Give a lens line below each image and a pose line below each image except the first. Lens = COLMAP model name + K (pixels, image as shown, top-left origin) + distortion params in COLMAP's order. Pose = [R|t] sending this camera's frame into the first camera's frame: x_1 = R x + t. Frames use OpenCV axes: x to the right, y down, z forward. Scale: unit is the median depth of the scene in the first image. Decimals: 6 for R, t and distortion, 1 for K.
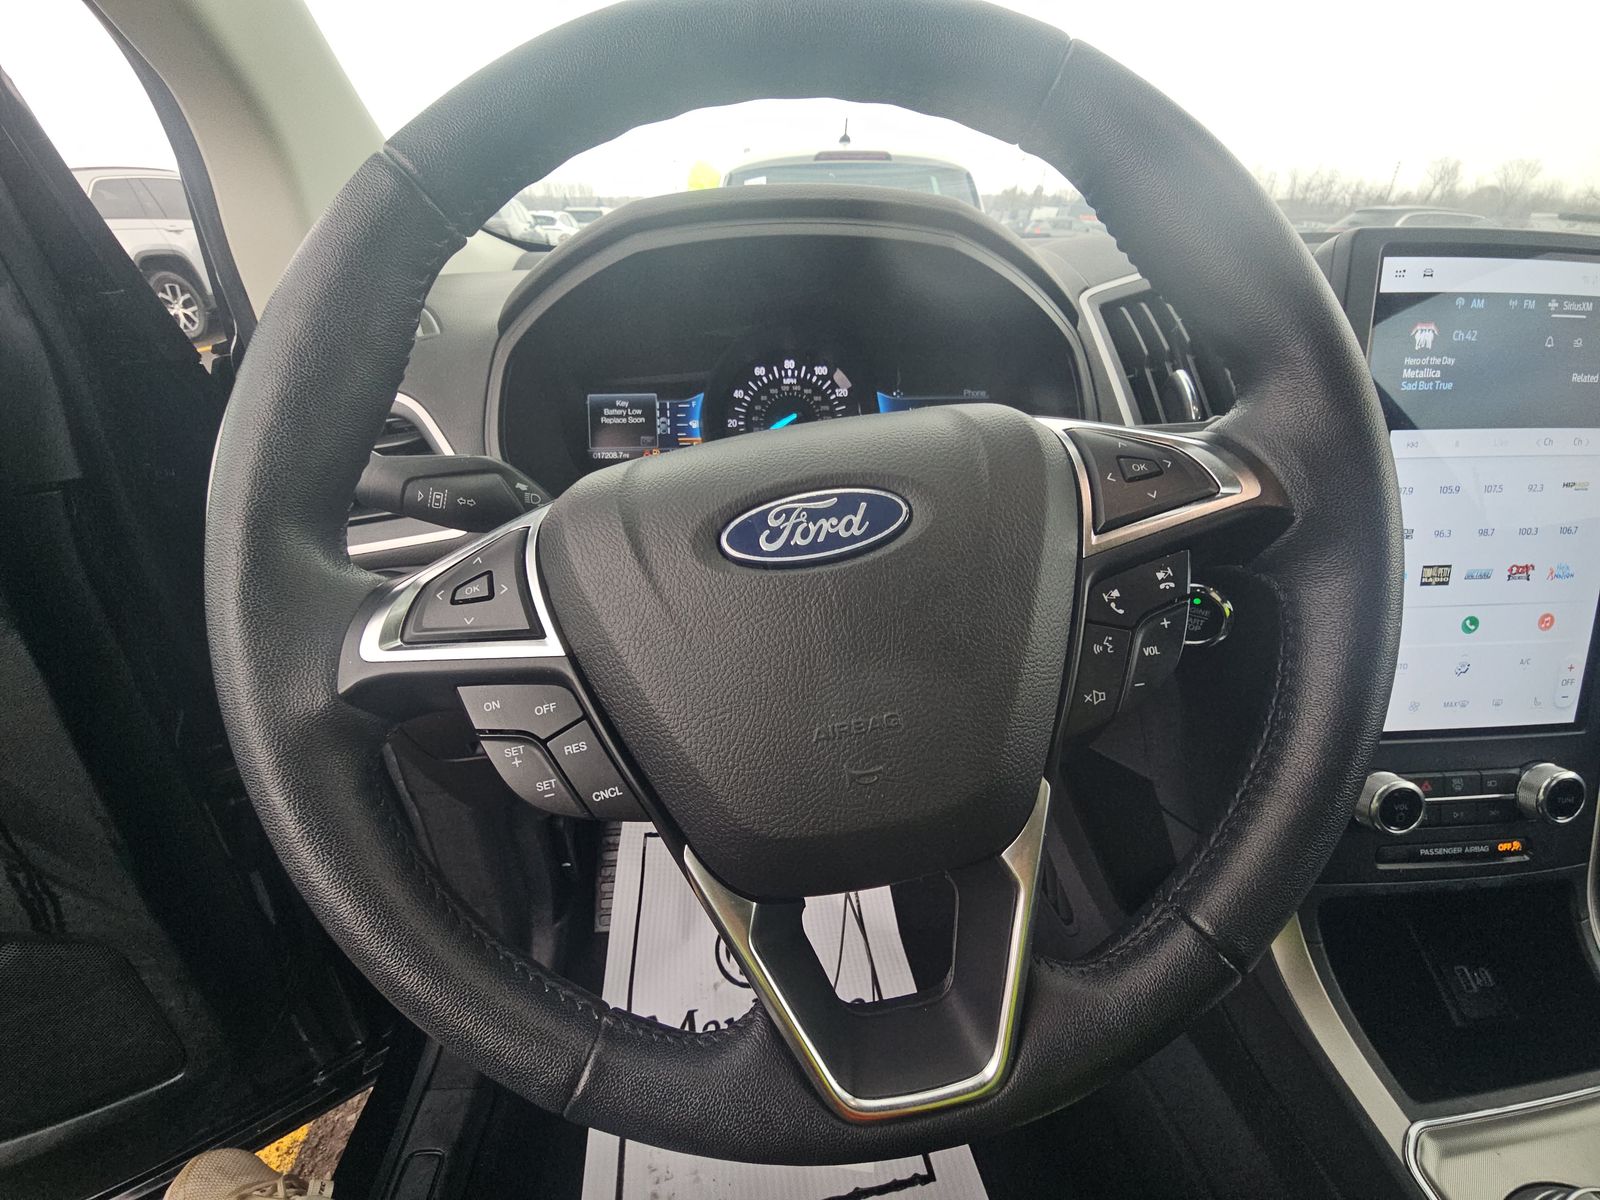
lens RADIAL K [[637.5, 0, 797.6], [0, 637.5, 609.6], [0, 0, 1]] dist [0.000169, -0.005489]
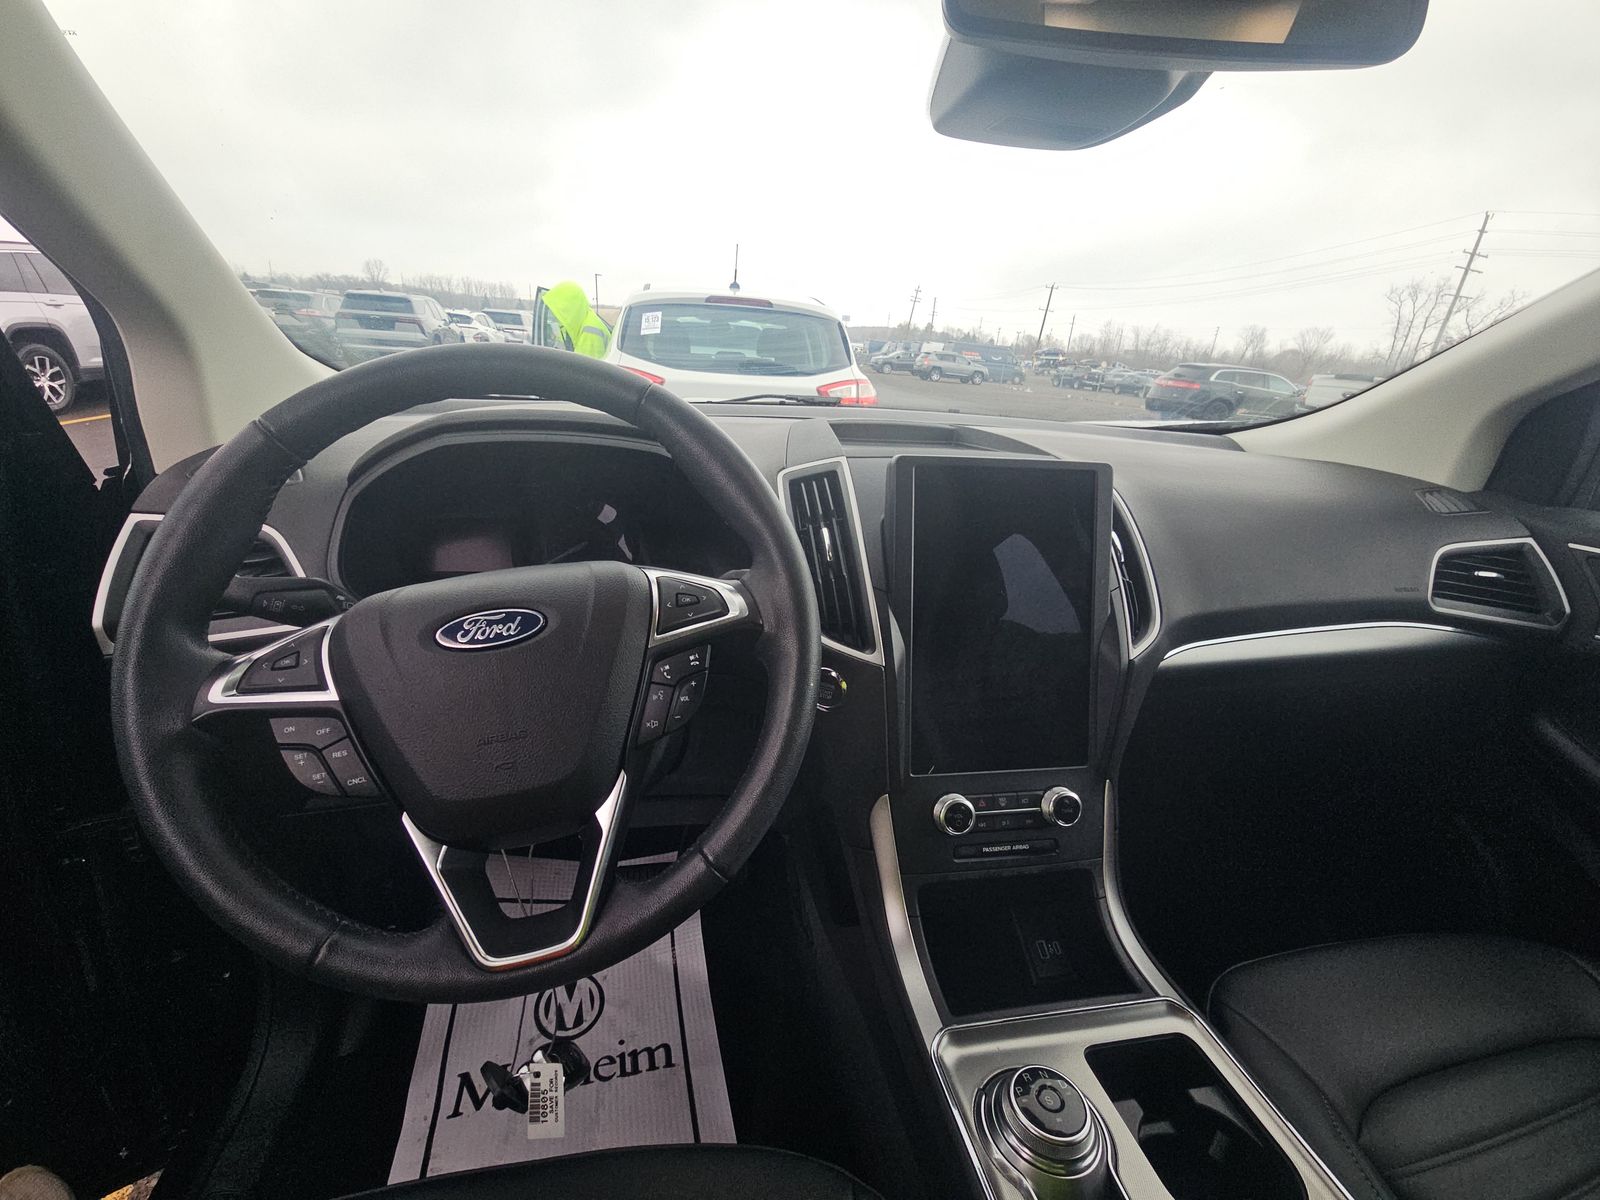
lens RADIAL K [[637.5, 0, 797.6], [0, 637.5, 609.6], [0, 0, 1]] dist [0.000169, -0.005489]
pose [[0.990473, 0.020160, 0.136226, 0.618728], [-0.000368, 0.989610, -0.143774, 0.074538], [-0.137709, 0.142354, 0.980190, -0.889843]]
